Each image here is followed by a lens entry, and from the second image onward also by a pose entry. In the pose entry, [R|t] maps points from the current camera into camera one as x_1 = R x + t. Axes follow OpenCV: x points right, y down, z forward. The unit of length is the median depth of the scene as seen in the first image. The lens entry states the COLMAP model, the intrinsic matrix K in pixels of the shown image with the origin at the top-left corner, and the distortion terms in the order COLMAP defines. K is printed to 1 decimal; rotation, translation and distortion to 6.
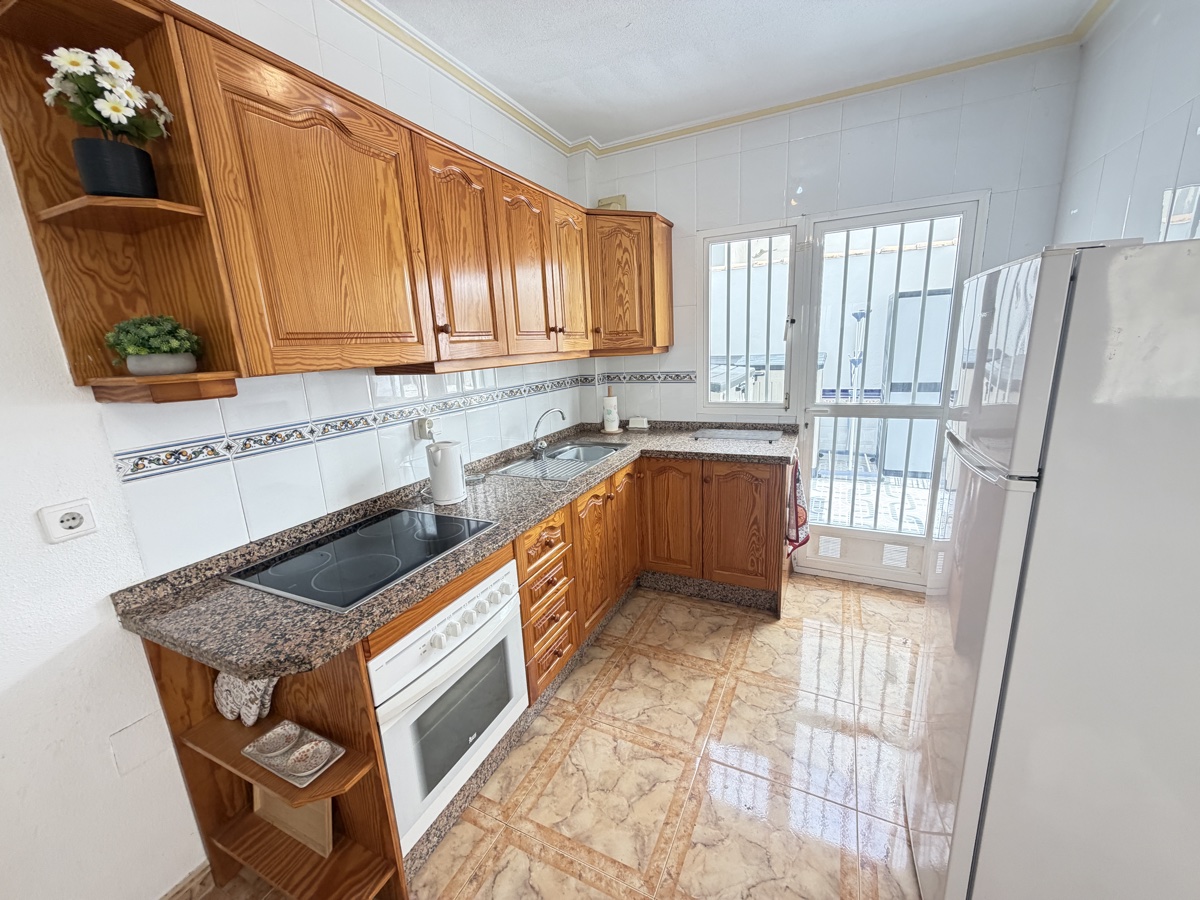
lens RADIAL K [[477.3, 0, 603.5], [0, 477.3, 448.6], [0, 0, 1]] dist [-0.001548, 0.000057]
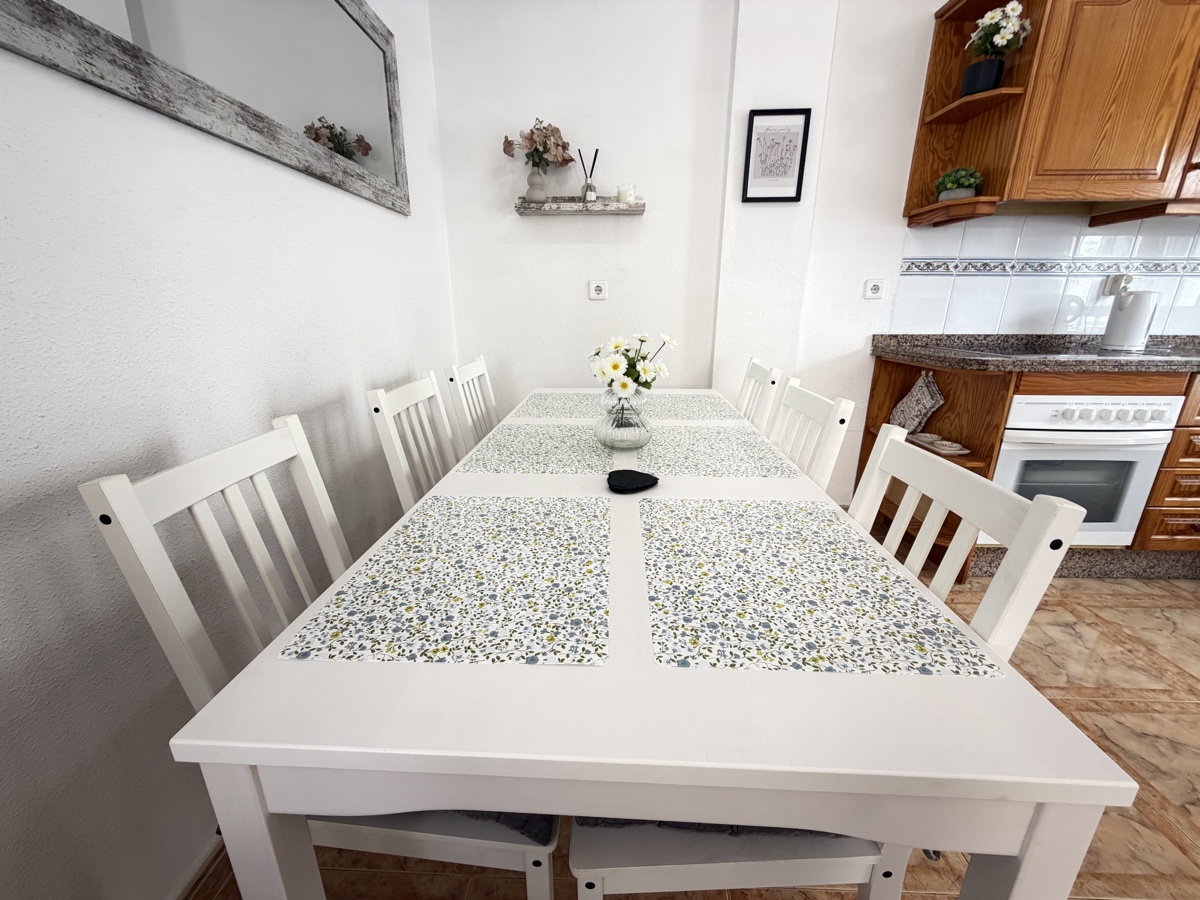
lens RADIAL K [[477.3, 0, 596.7], [0, 477.3, 447.9], [0, 0, 1]] dist [-0.001548, 0.000057]
pose [[0.398220, 0.310672, -0.863078, 0.296491], [-0.220598, 0.945721, 0.238638, 0.479927], [0.890369, 0.095363, 0.445139, -0.737628]]
